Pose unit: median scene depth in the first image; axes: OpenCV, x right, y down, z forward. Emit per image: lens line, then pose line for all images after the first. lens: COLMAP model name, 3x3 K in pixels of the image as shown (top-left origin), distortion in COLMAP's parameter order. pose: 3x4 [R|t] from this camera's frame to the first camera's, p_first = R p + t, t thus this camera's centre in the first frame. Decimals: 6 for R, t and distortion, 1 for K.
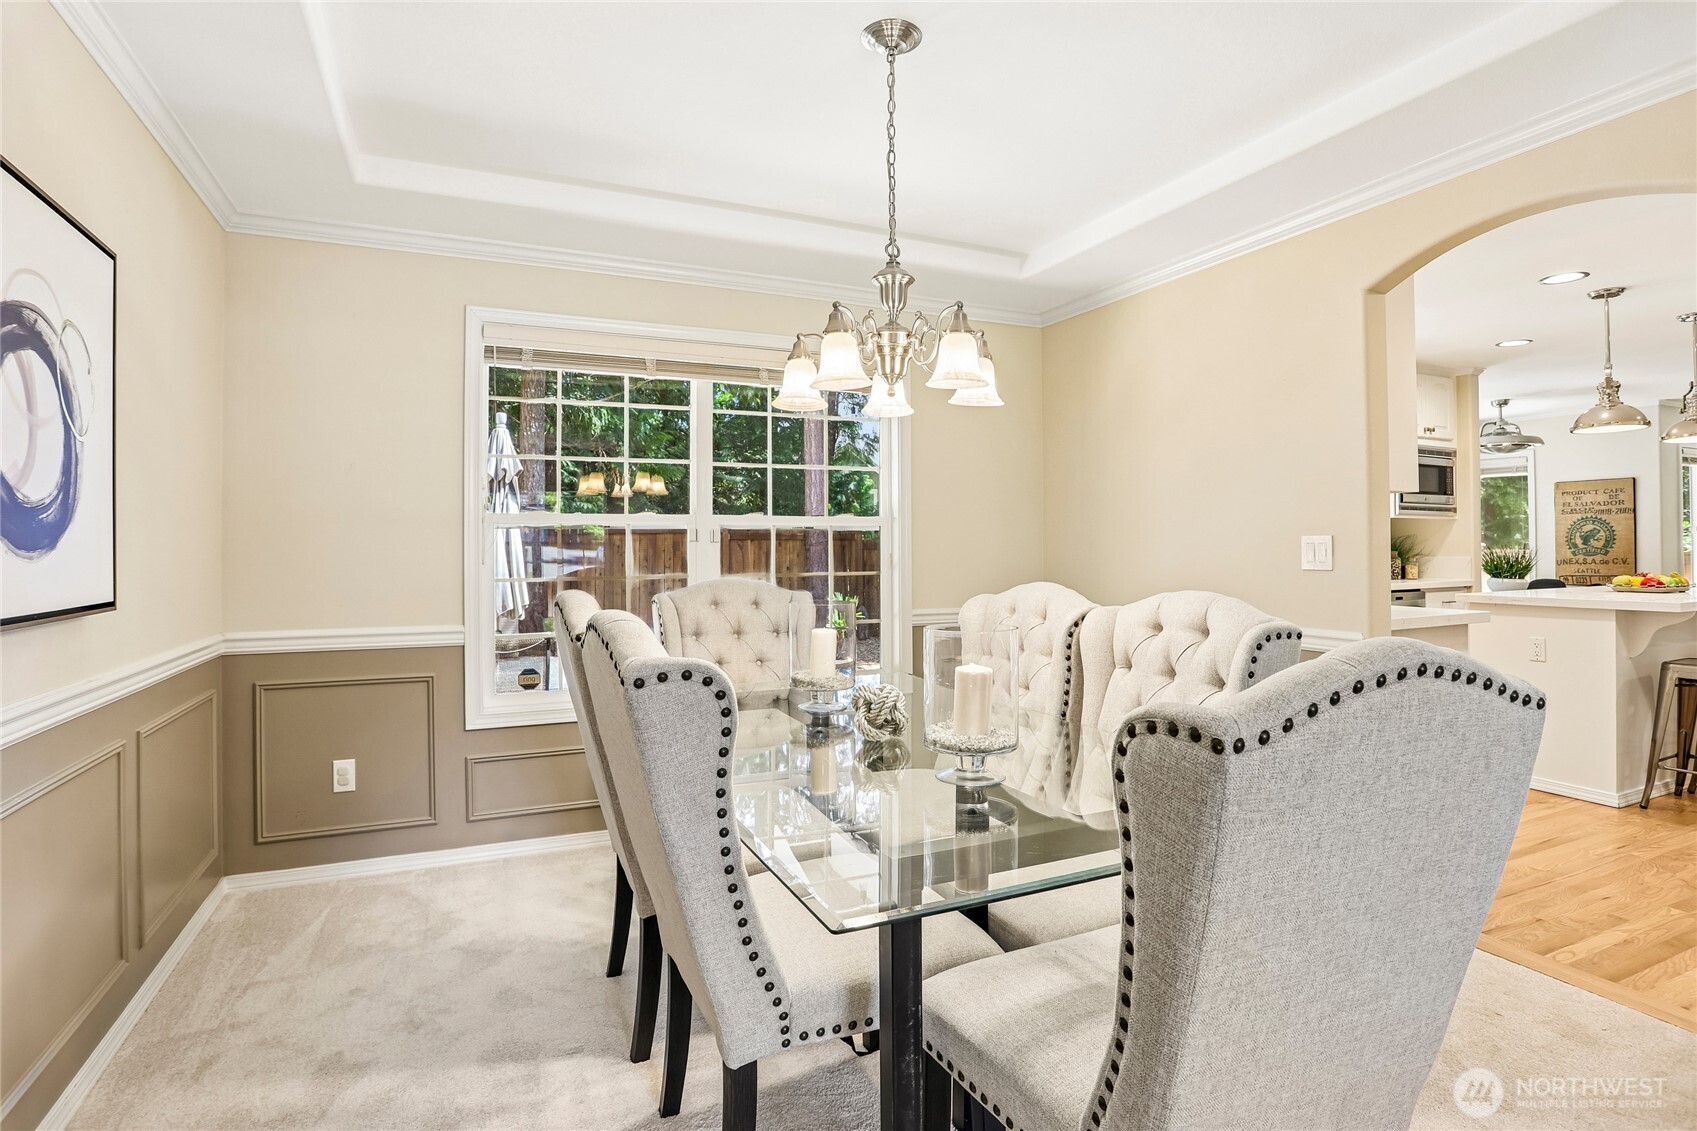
lens RADIAL K [[841.5, 0, 865.7], [0, 841.5, 541.5], [0, 0, 1]] dist [-0.062470, 0.025276]
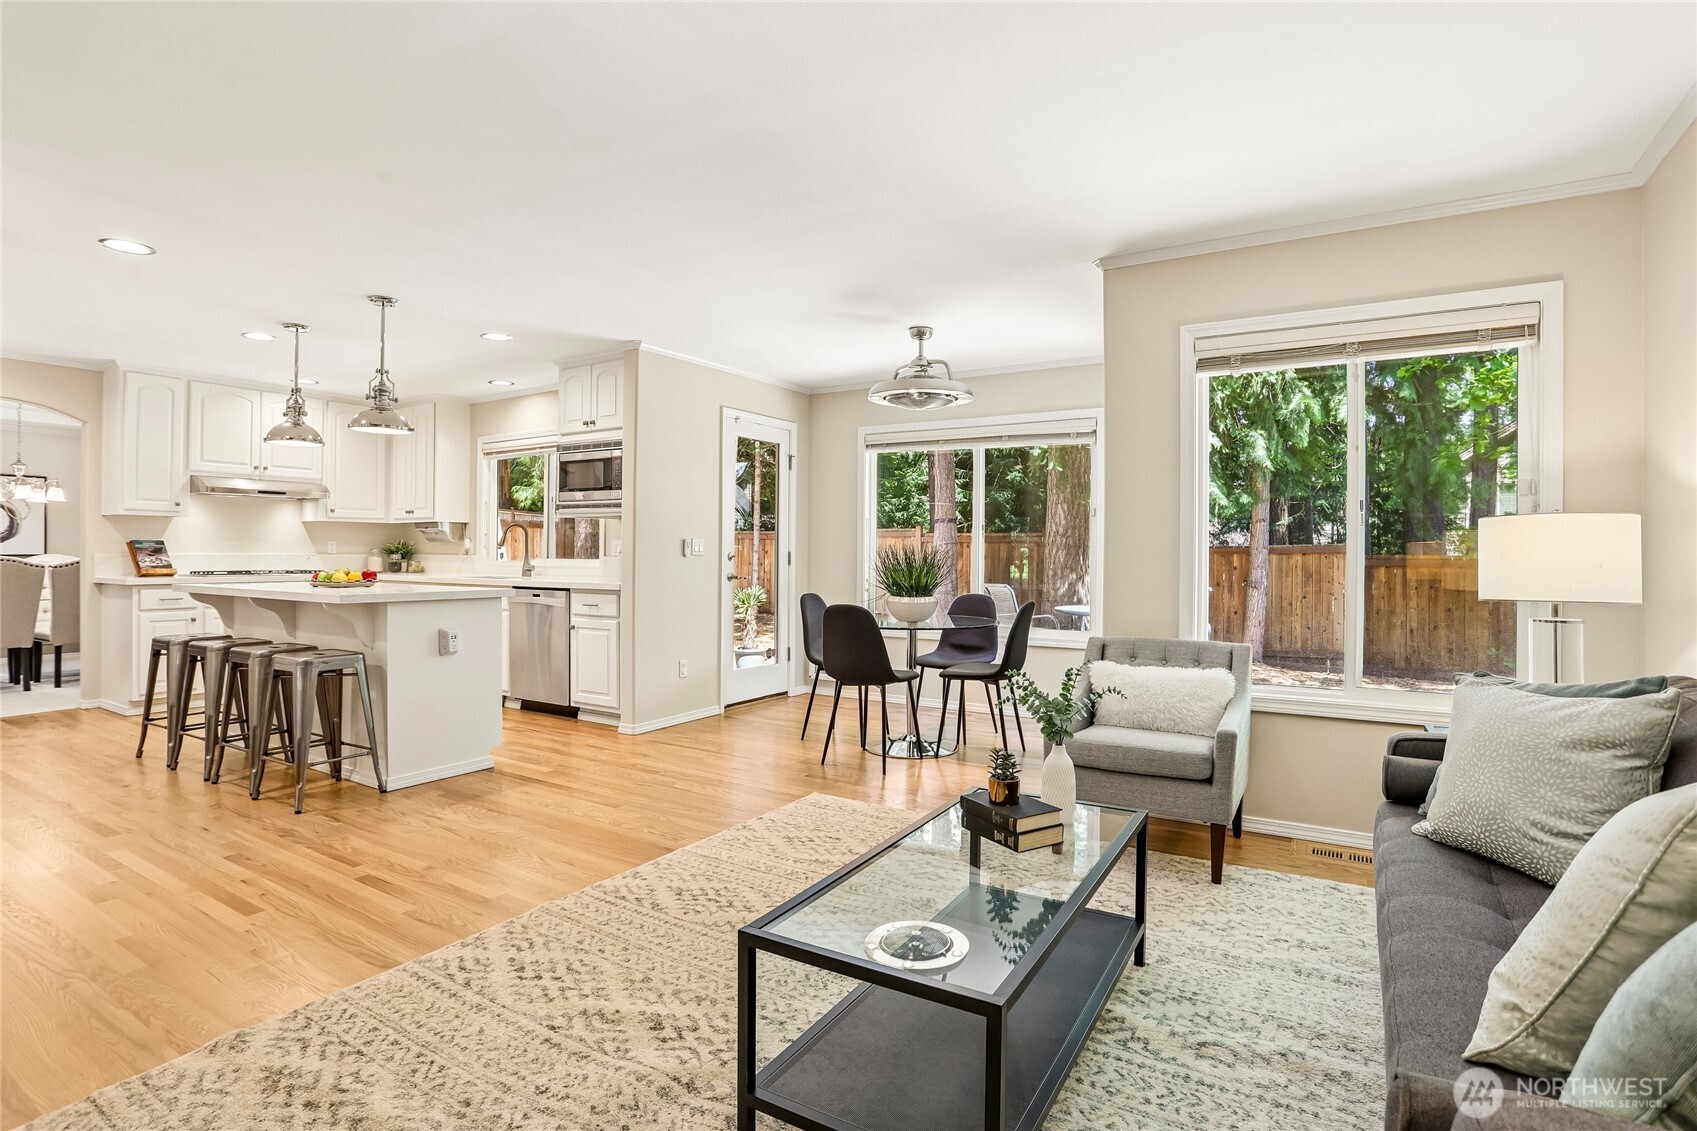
lens RADIAL K [[841.5, 0, 851.2], [0, 841.5, 554.3], [0, 0, 1]] dist [-0.062470, 0.025276]
pose [[0.539051, 0.008978, -0.842225, 1.370544], [-0.002758, 0.999957, 0.008894, 0.005808], [0.842268, -0.002472, 0.539053, 0.599443]]
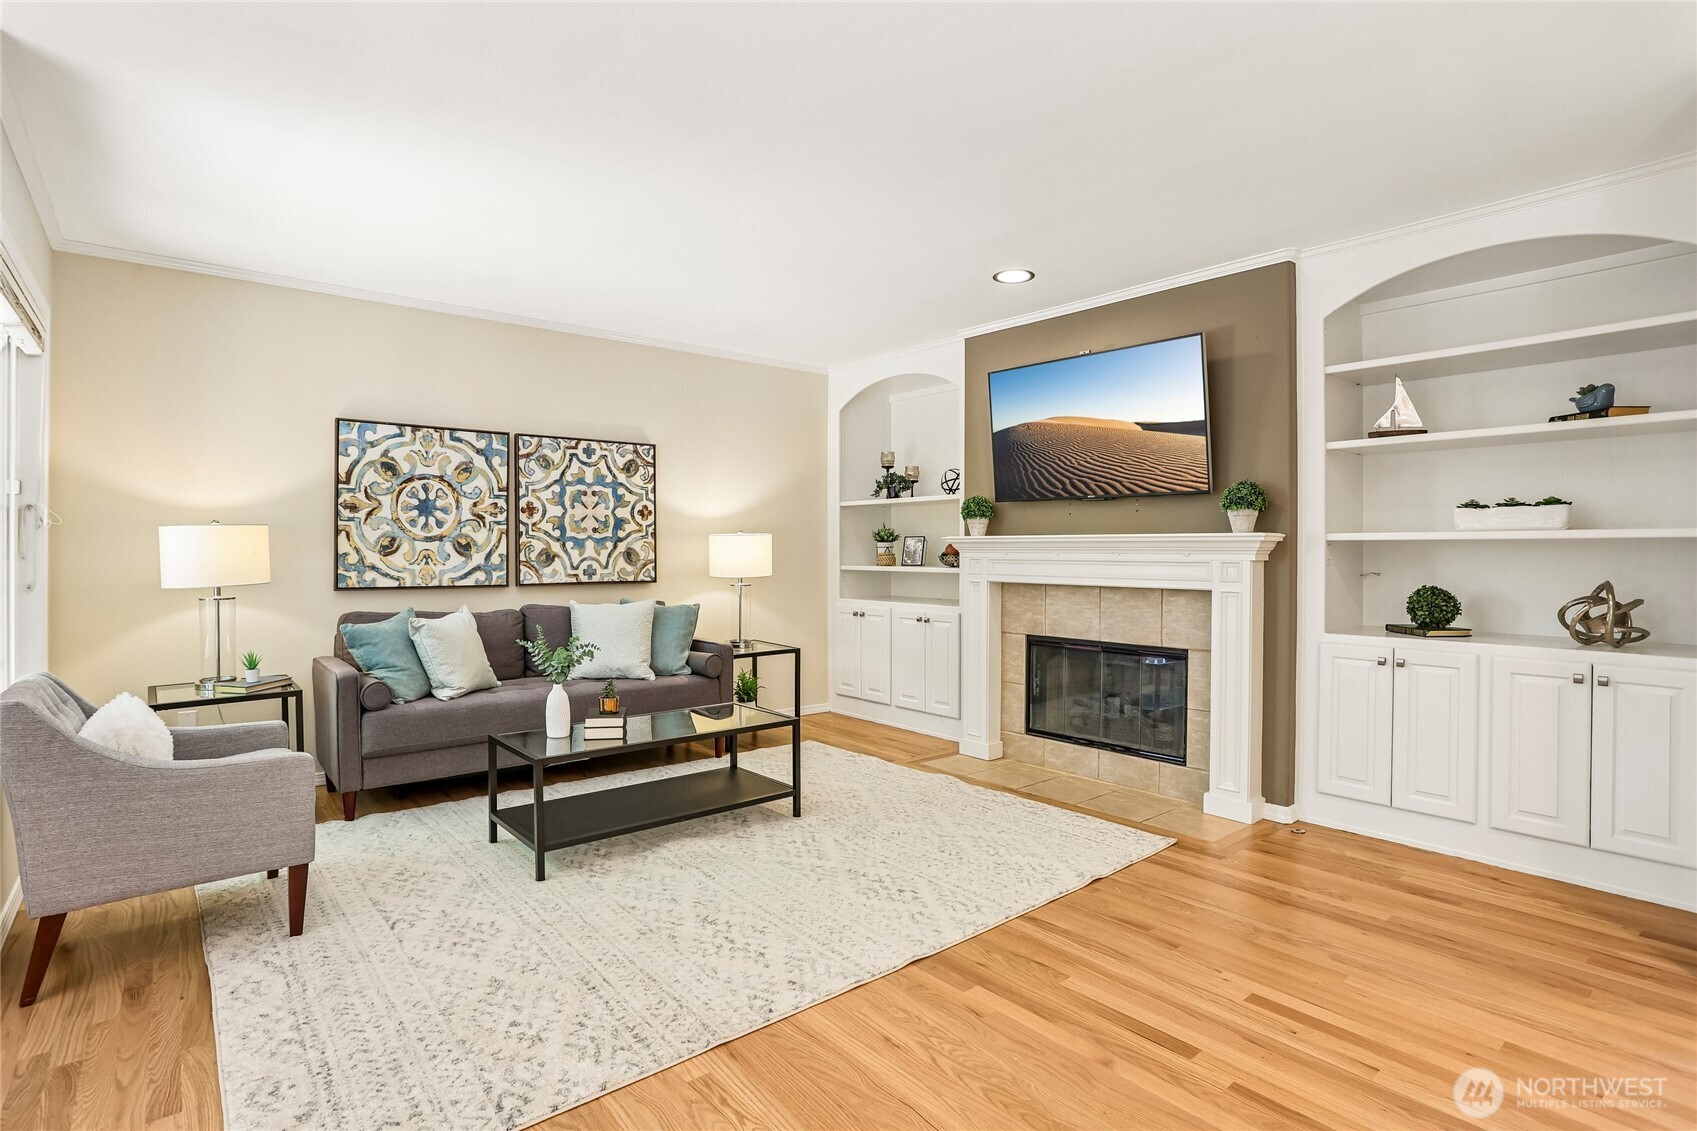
lens RADIAL K [[841.5, 0, 857.8], [0, 841.5, 554.9], [0, 0, 1]] dist [-0.062470, 0.025276]
pose [[-0.256782, 0.000535, 0.966469, 0.653214], [-0.009130, 0.999954, -0.002979, 0.007912], [-0.966426, -0.009589, -0.256765, 0.794183]]
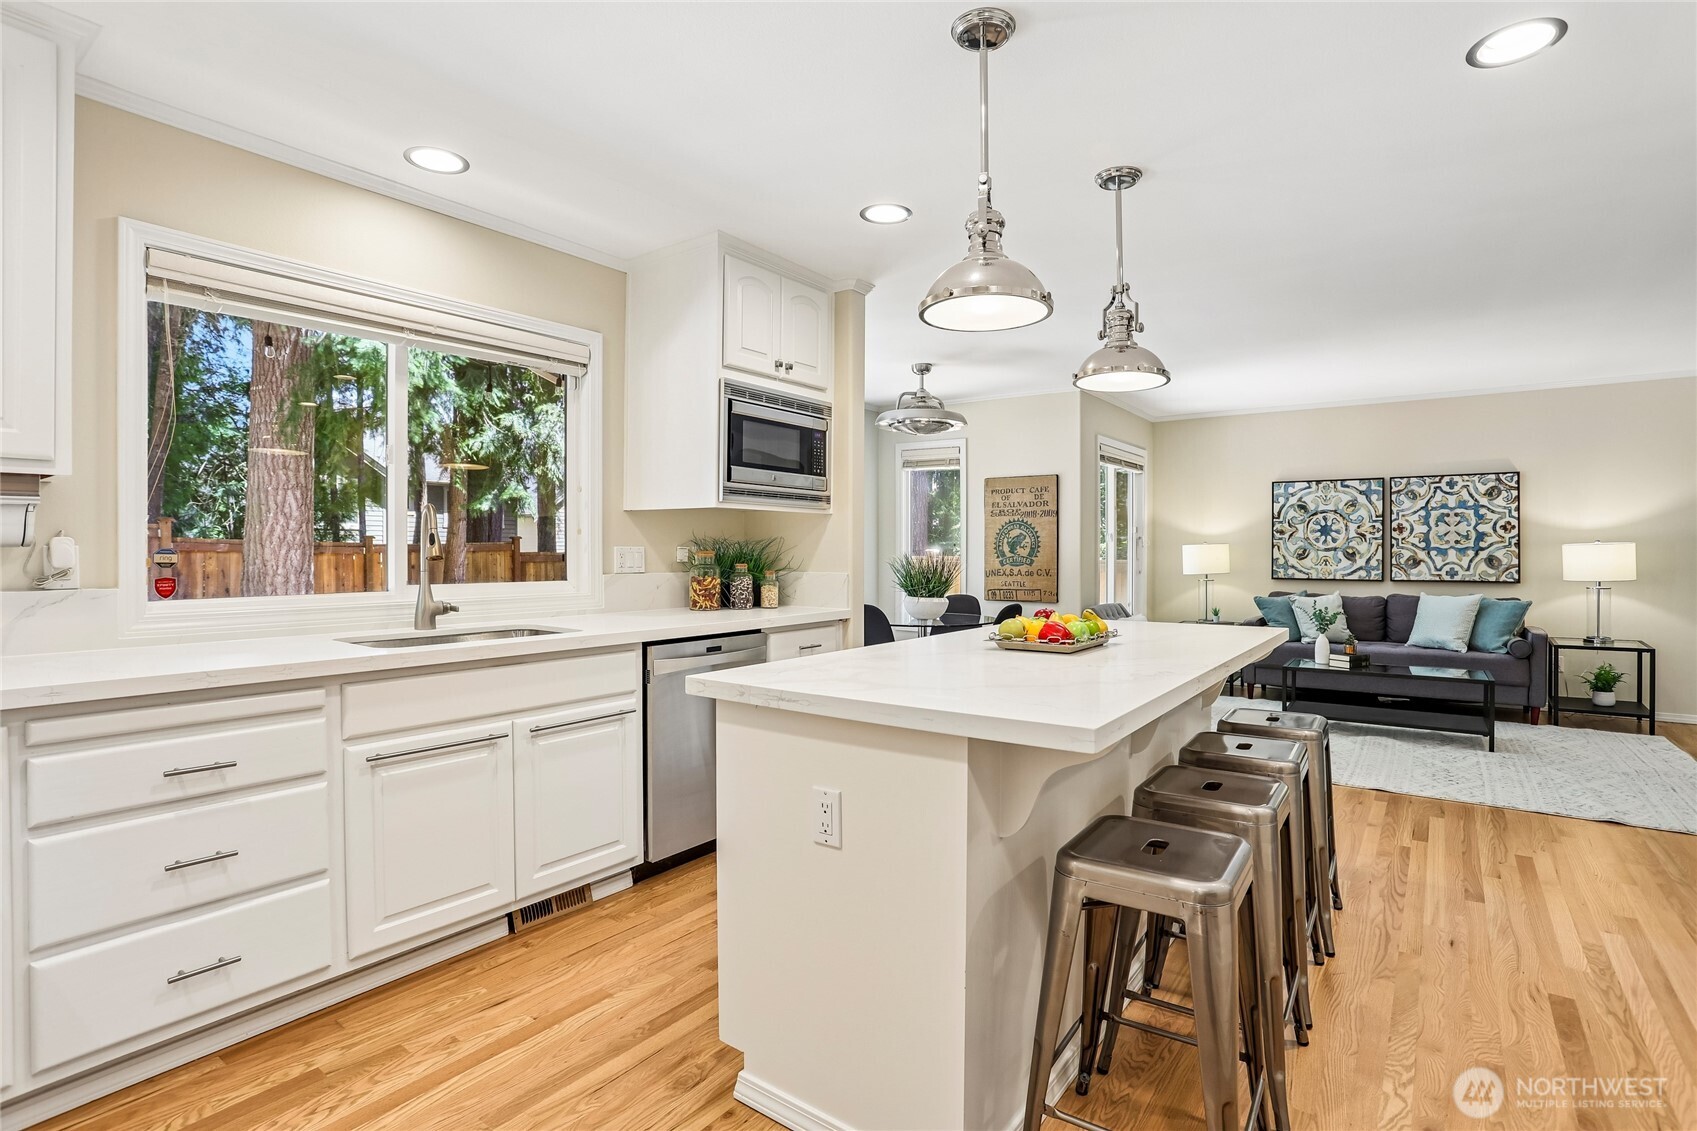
lens RADIAL K [[841.5, 0, 845.7], [0, 841.5, 559.0], [0, 0, 1]] dist [-0.062470, 0.025276]
pose [[0.879640, 0.000451, 0.475641, 0.350477], [-0.008924, 0.999839, 0.015557, -0.001922], [-0.475557, -0.017929, 0.879502, 0.348164]]
